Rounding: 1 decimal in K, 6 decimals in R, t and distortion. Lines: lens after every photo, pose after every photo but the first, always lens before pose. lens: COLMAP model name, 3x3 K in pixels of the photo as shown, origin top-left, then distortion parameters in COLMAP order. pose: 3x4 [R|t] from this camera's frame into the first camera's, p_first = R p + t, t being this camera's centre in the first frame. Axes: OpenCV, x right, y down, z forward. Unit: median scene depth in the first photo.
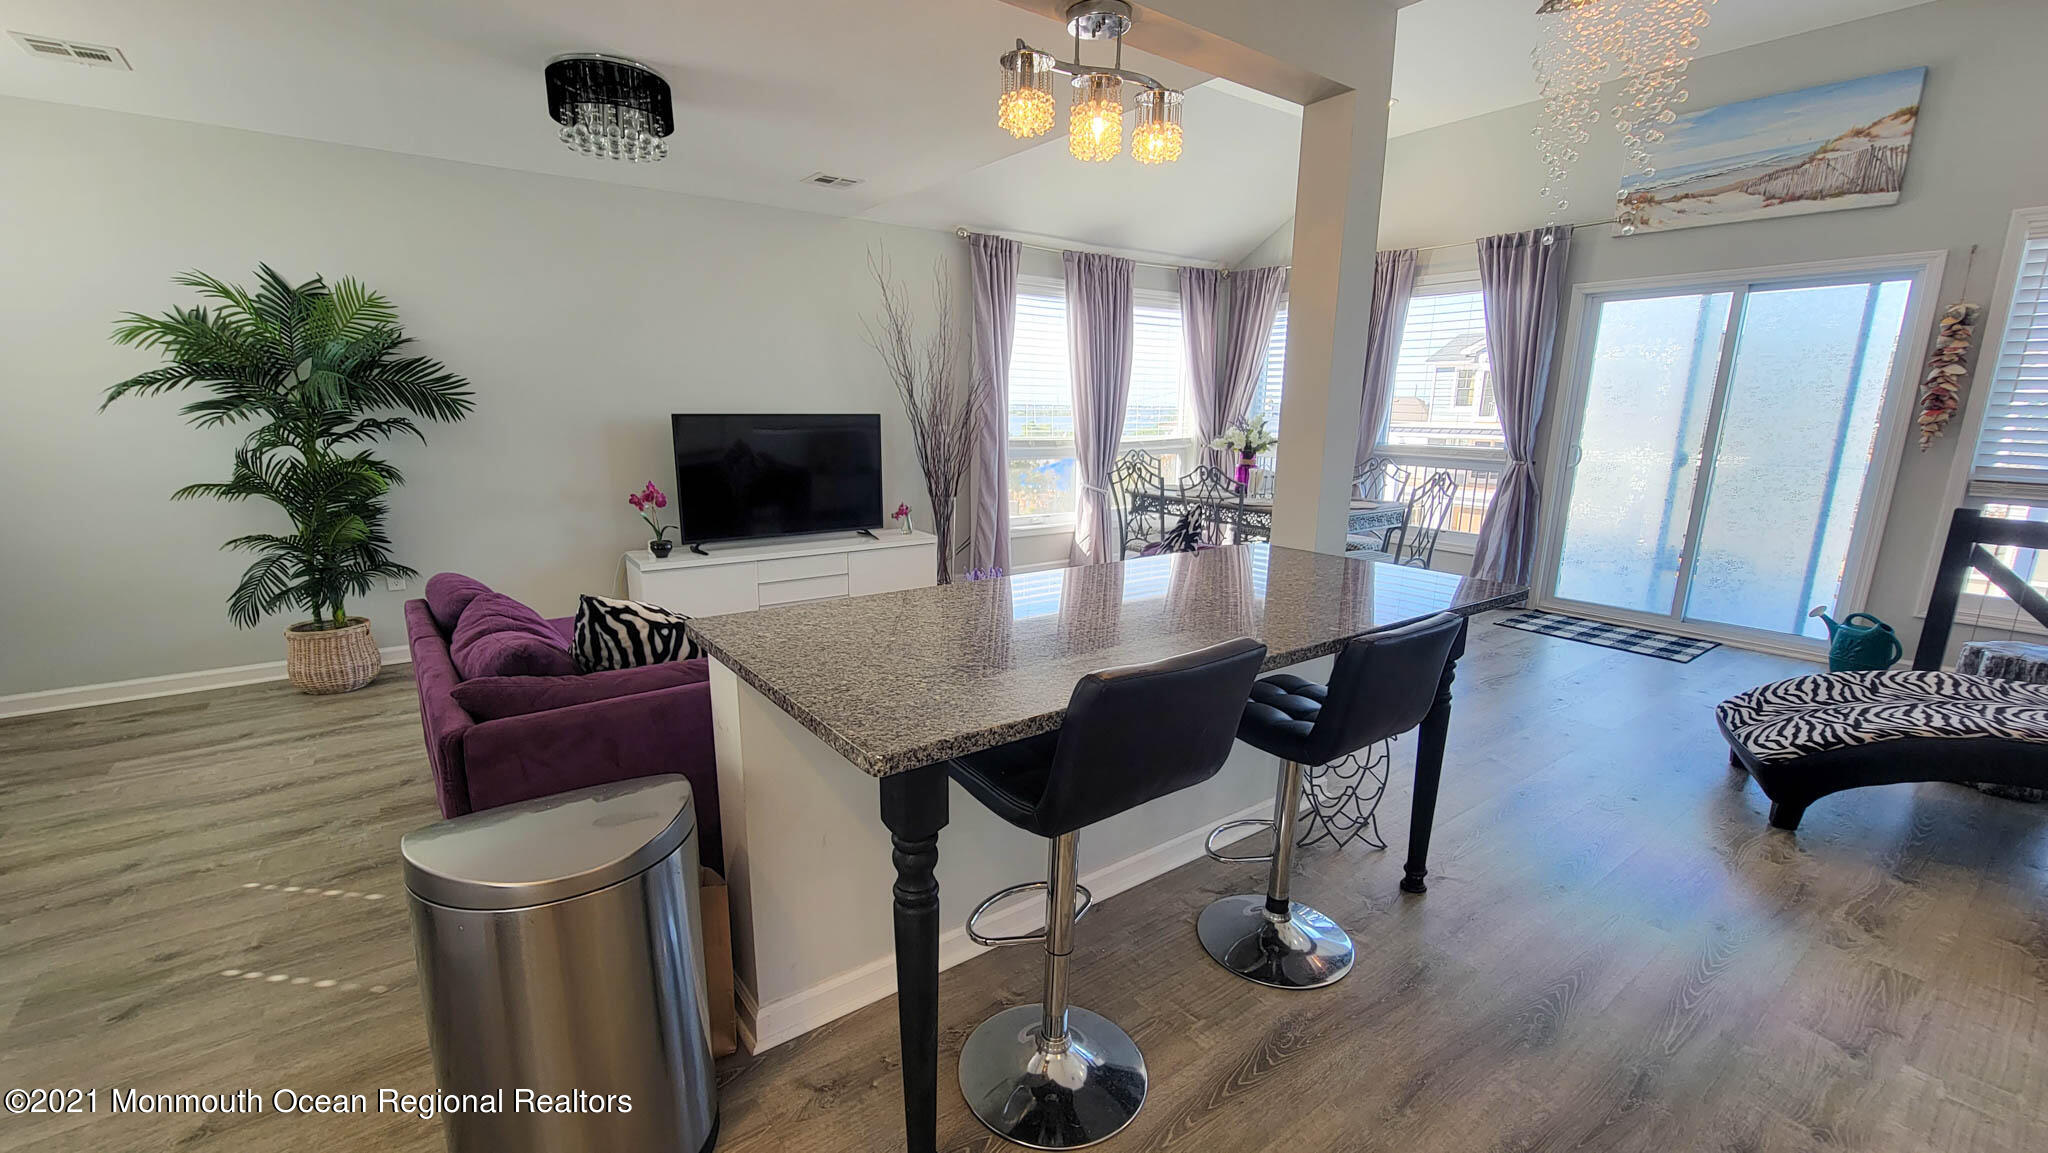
lens RADIAL K [[841.2, 0, 1007.5], [0, 841.2, 601.1], [0, 0, 1]] dist [-0.000957, -0.001698]
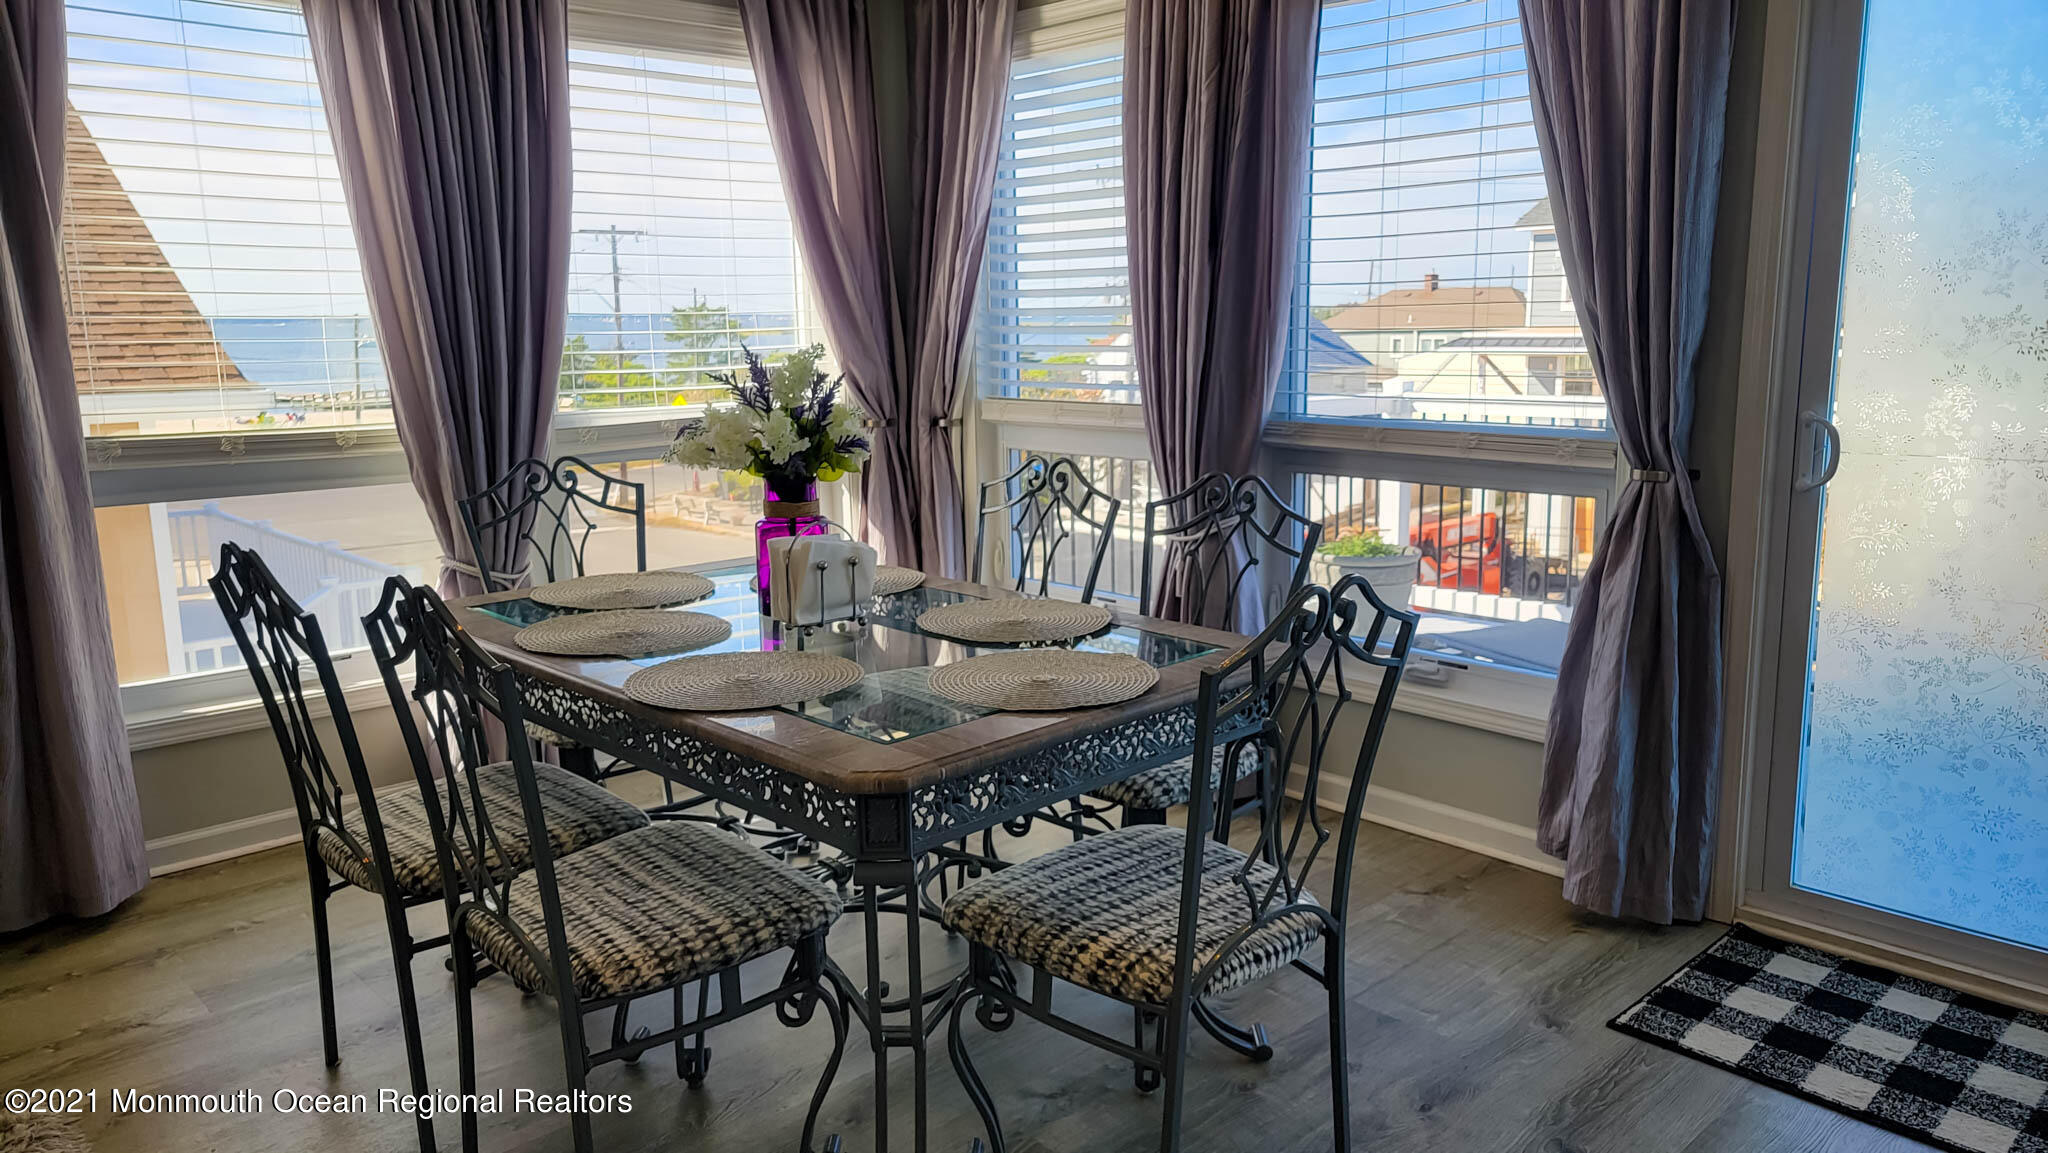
lens RADIAL K [[1440.8, 0, 1023.4], [0, 1440.8, 568.4], [0, 0, 1]] dist [0.044057, -0.017690]
pose [[0.992373, -0.045303, 0.114647, 0.354580], [0.051407, 0.997382, -0.050856, -0.131925], [-0.112043, 0.056361, 0.992104, 0.555879]]
